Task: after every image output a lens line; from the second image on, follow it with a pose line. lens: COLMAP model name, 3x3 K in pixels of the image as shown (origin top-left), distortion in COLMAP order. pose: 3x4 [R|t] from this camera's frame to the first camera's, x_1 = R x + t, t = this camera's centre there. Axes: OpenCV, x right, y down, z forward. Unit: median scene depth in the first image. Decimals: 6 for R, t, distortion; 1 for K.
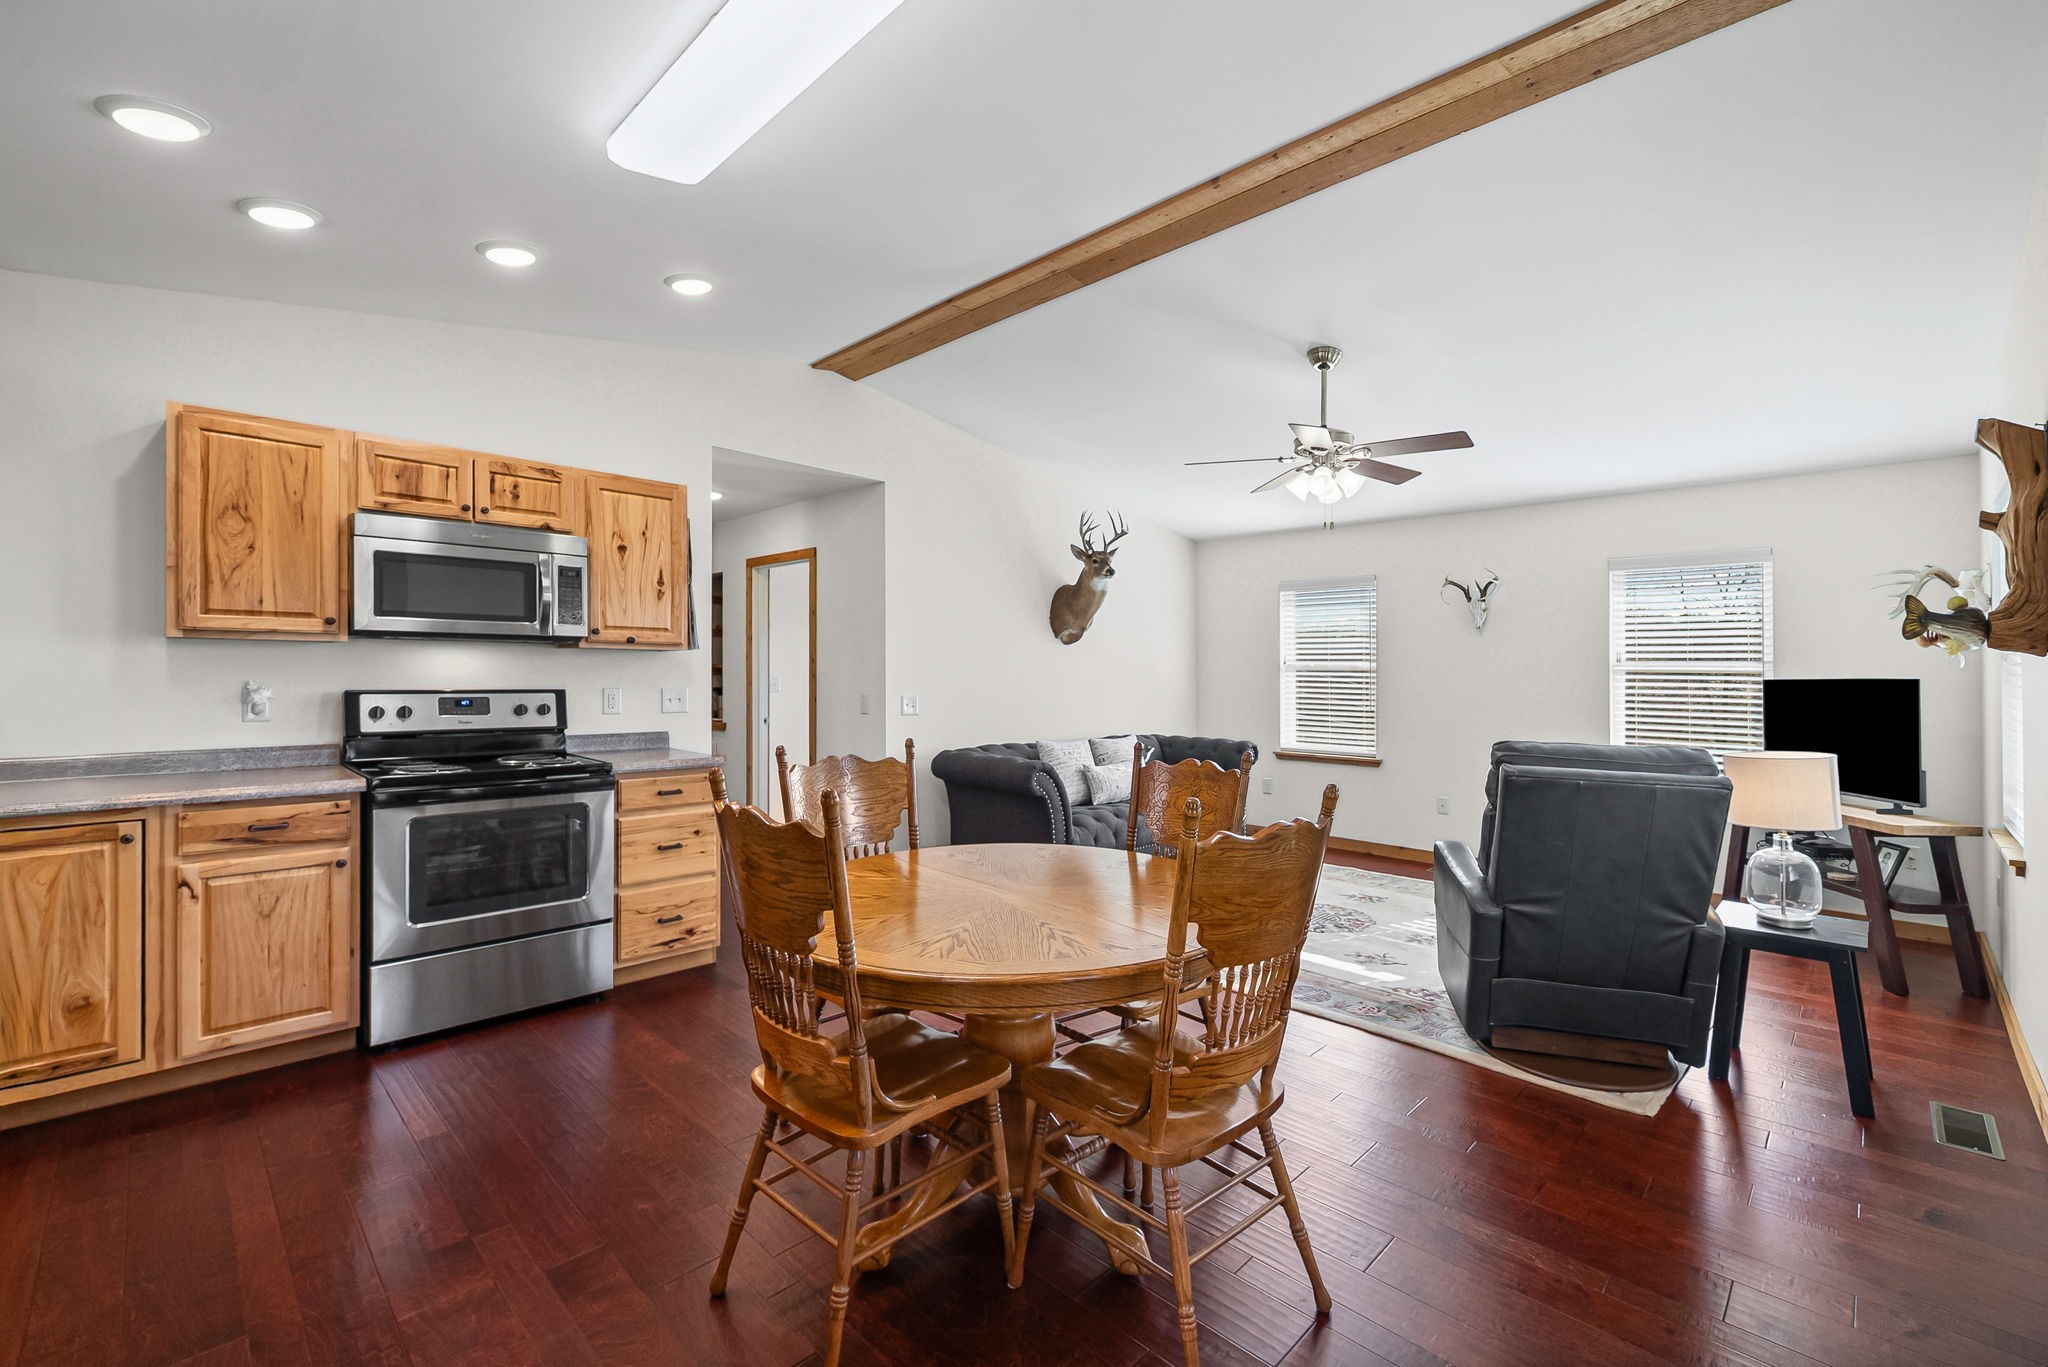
lens RADIAL K [[851.6, 0, 1054.1], [0, 851.6, 697.9], [0, 0, 1]] dist [0.000373, 0.000085]
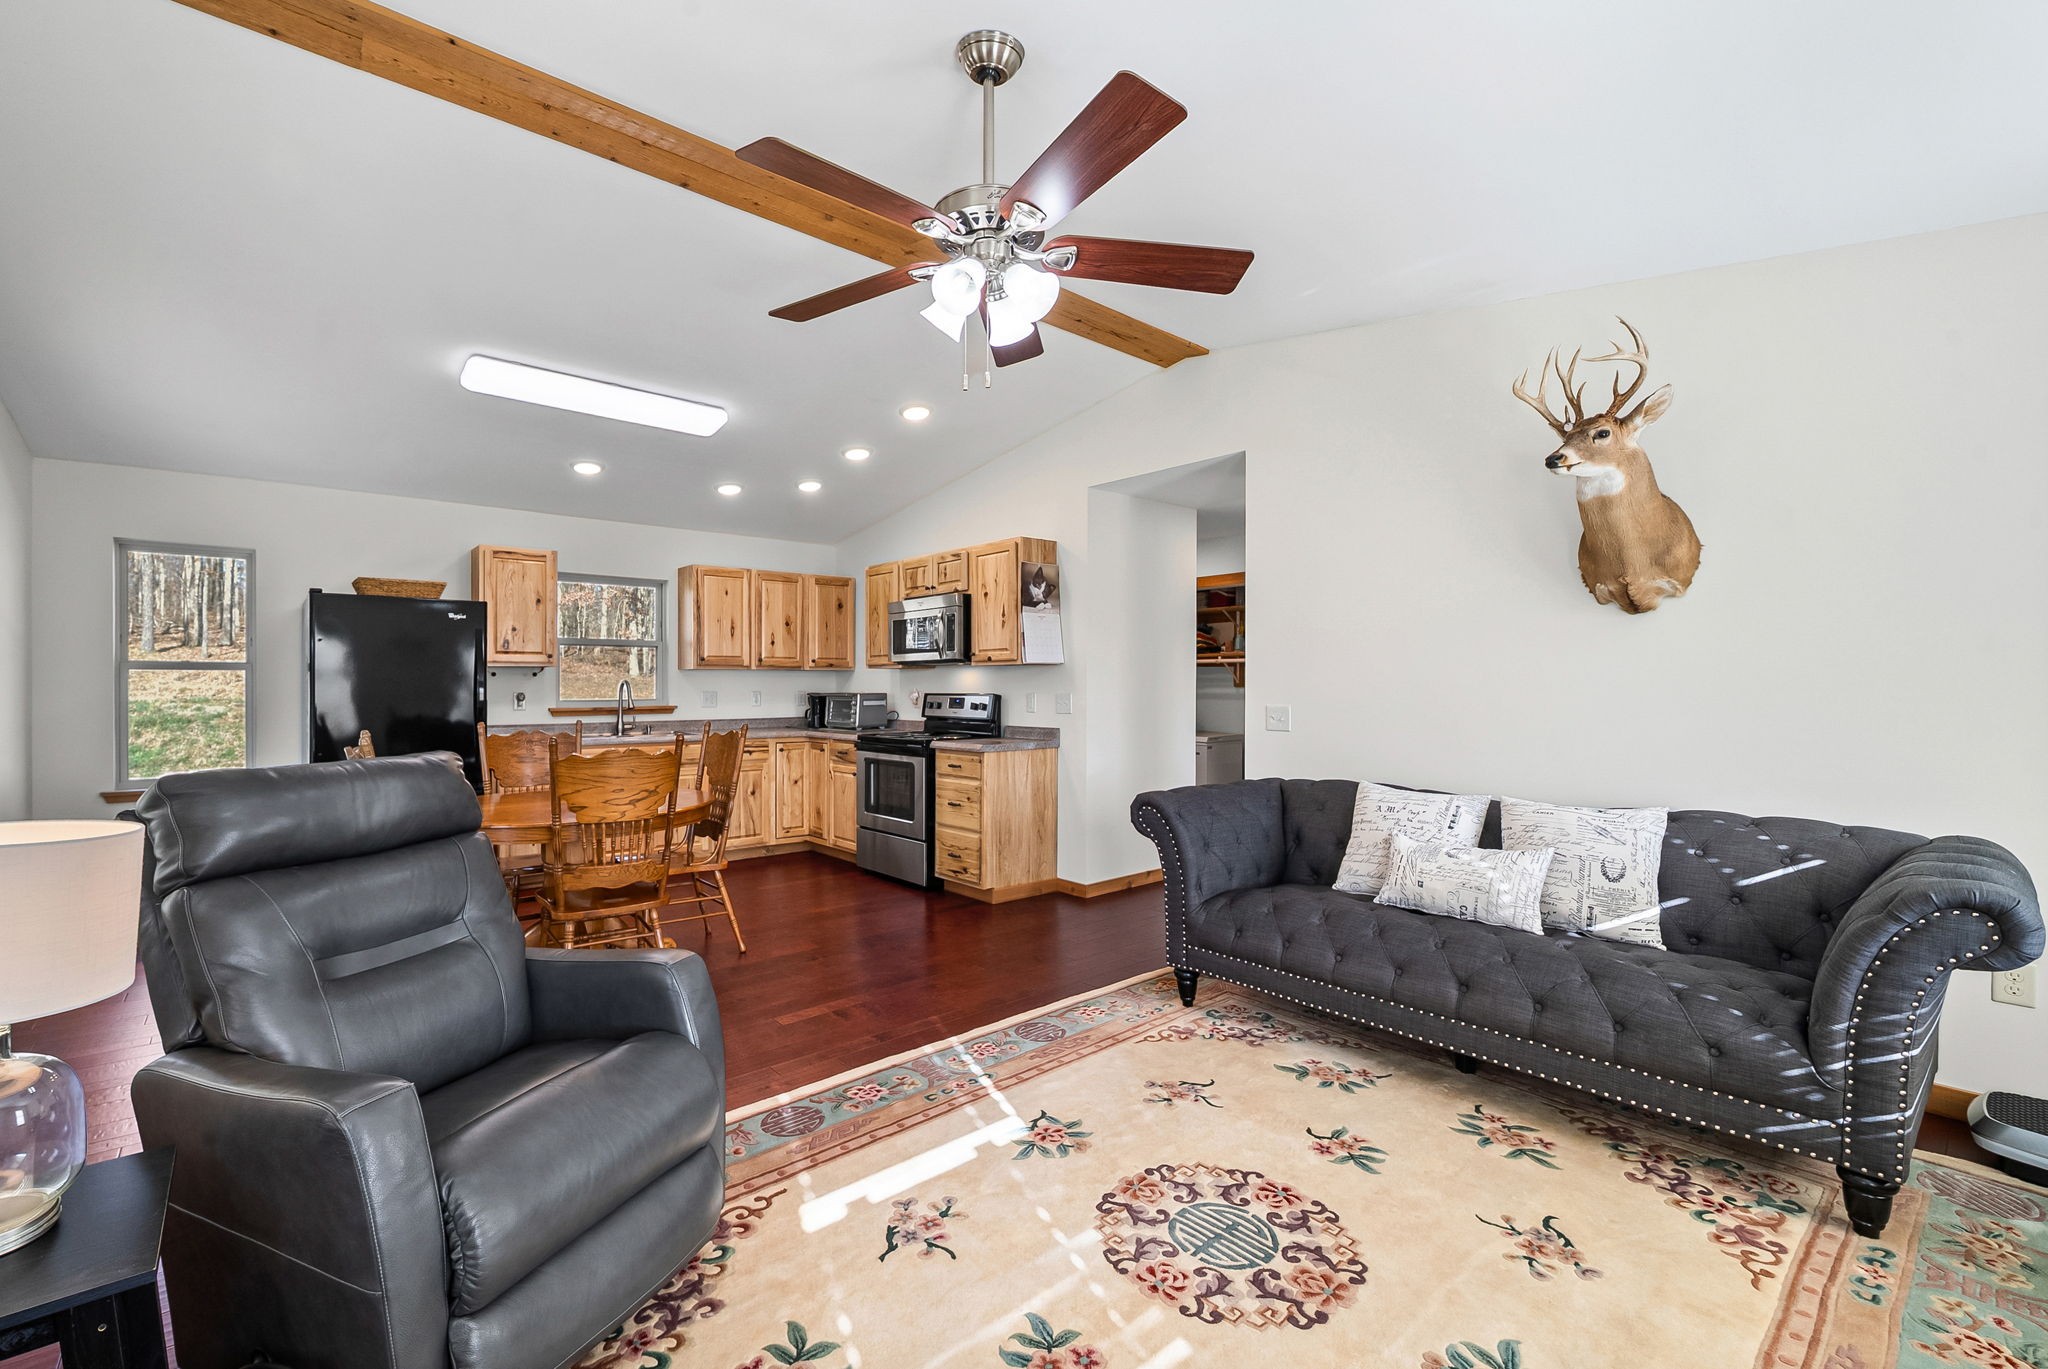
lens RADIAL K [[854.2, 0, 966.8], [0, 854.2, 694.8], [0, 0, 1]] dist [-0.002902, -0.000305]
pose [[-0.108360, -0.000455, -0.994112, 1.009176], [-0.026943, 0.999634, 0.002479, -0.011175], [0.993747, 0.027053, -0.108333, 1.238459]]
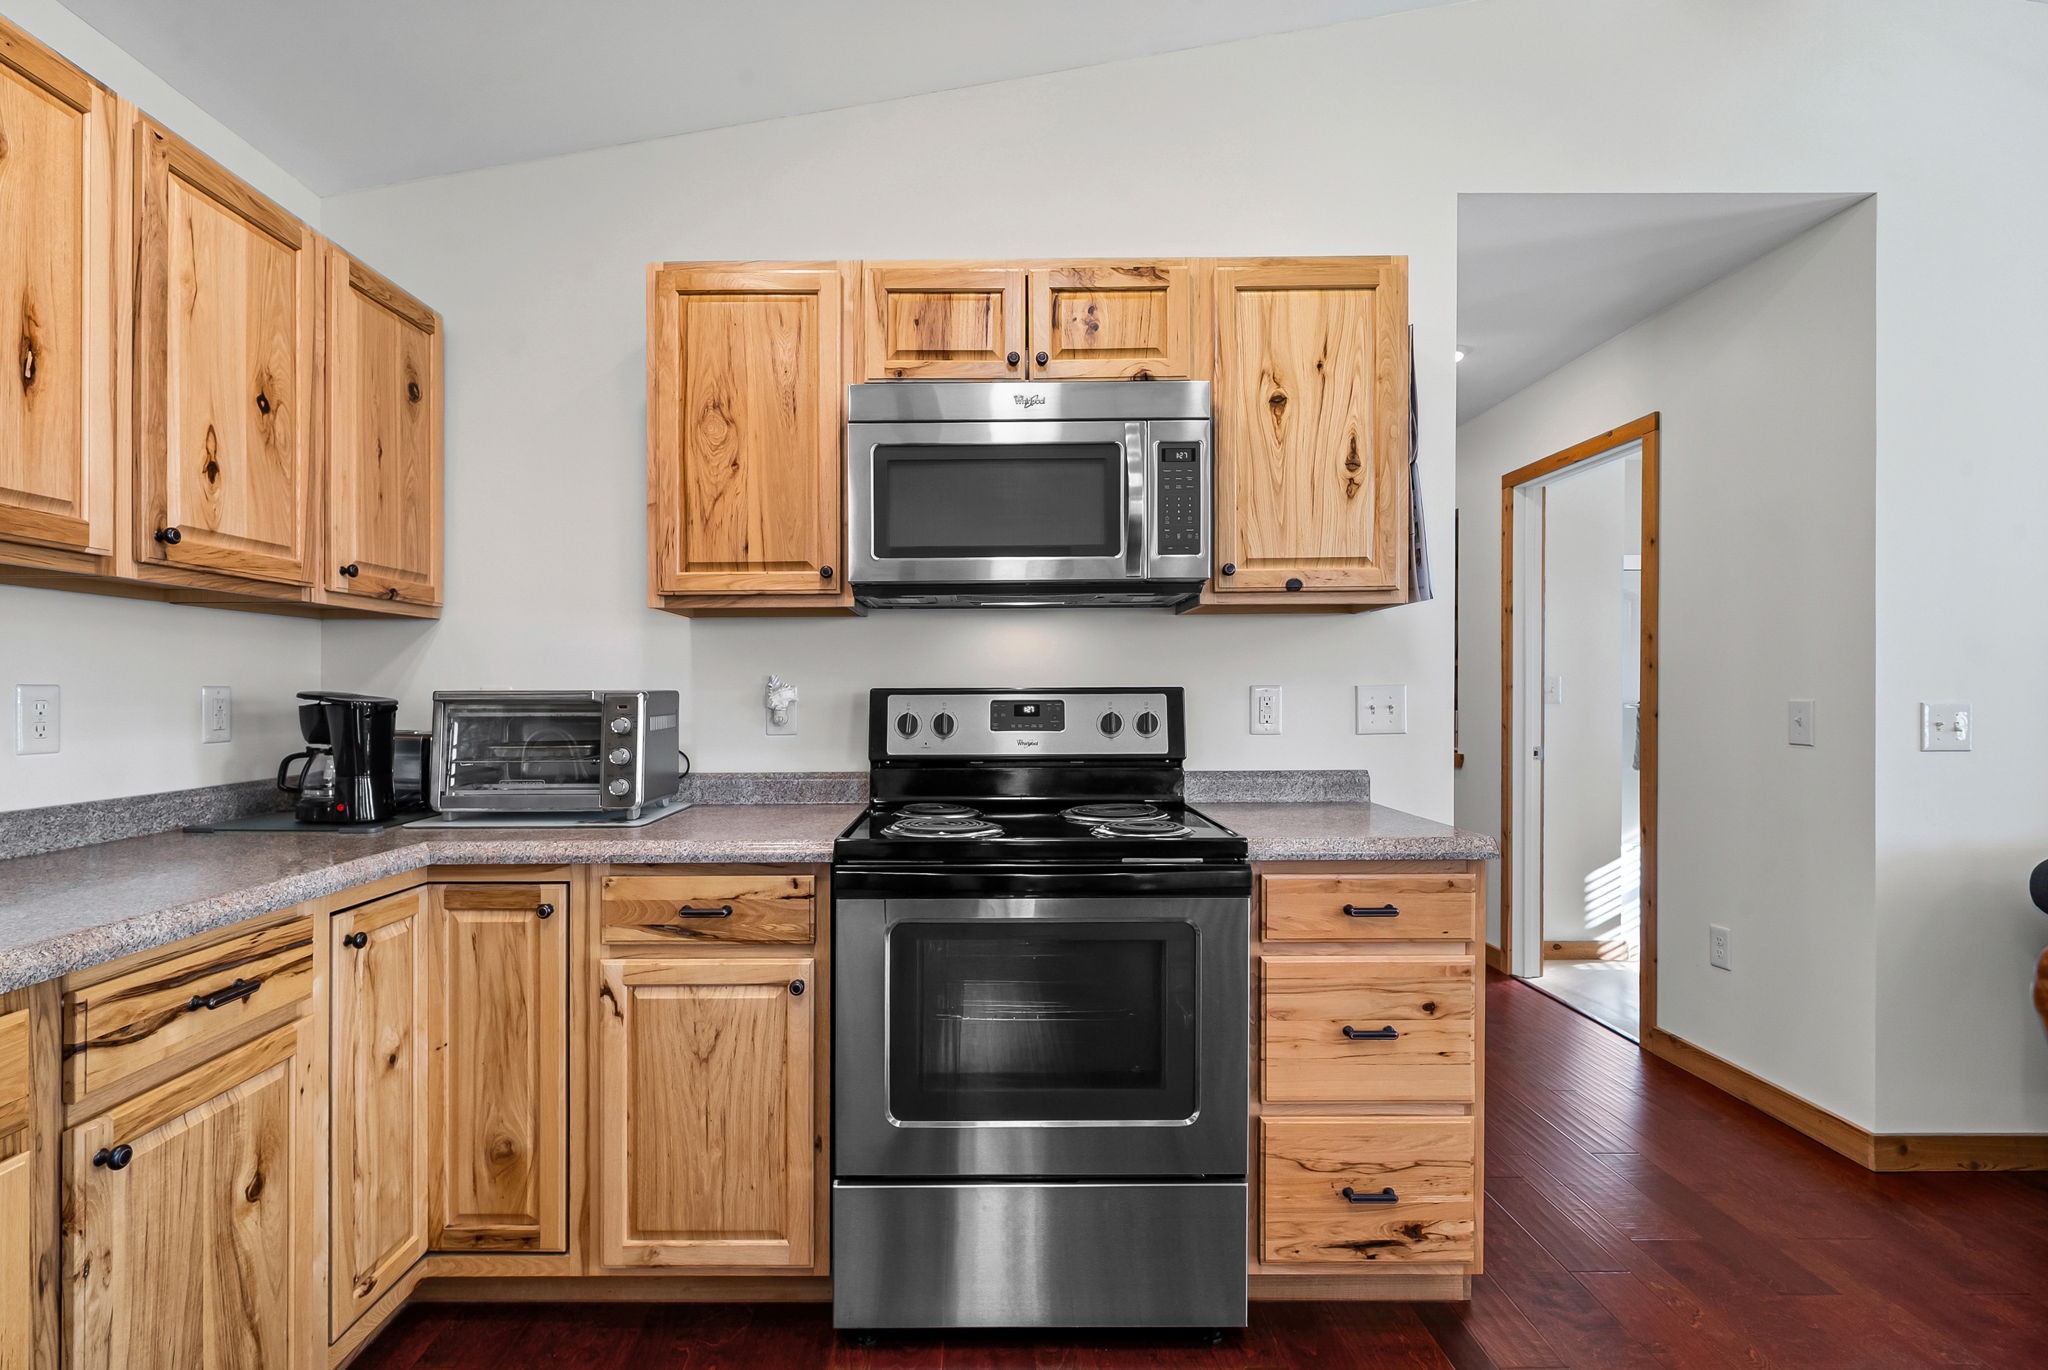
lens RADIAL K [[978.6, 0, 980.3], [0, 978.6, 706.7], [0, 0, 1]] dist [-0.001640, -0.000345]
pose [[0.690843, -0.003046, -0.722998, -0.235119], [-0.007480, 0.999907, -0.011360, 0.011981], [0.722966, 0.013256, 0.690756, 0.528439]]
